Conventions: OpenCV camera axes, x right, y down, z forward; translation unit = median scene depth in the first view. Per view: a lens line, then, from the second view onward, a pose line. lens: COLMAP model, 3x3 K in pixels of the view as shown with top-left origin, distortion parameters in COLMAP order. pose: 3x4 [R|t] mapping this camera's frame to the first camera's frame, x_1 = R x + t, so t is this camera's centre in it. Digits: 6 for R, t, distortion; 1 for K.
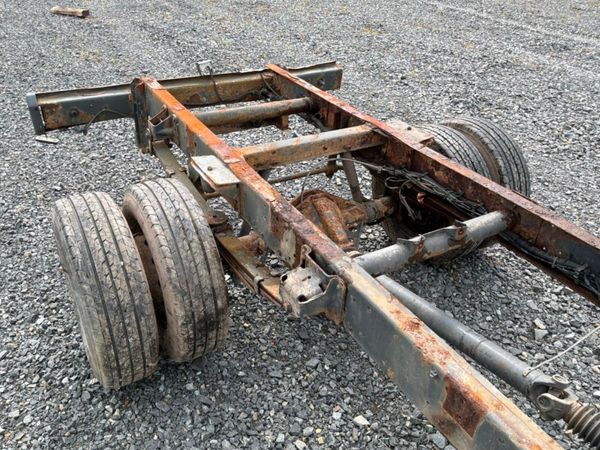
lens RADIAL K [[500.3, 0, 302.6], [0, 500.3, 223.0], [0, 0, 1]] dist [0.118470, -0.221209]
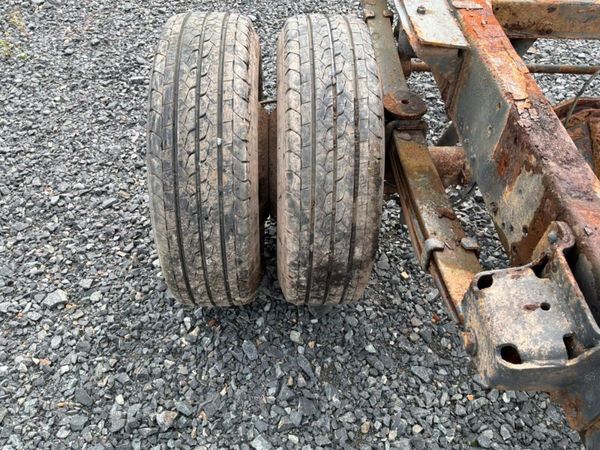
lens RADIAL K [[500.3, 0, 299.4], [0, 500.3, 223.7], [0, 0, 1]] dist [0.118470, -0.221209]
pose [[0.874328, 0.341971, -0.344394, -0.035567], [-0.251486, 0.926125, 0.281152, -0.017903], [0.415097, -0.159209, 0.895738, 0.452568]]
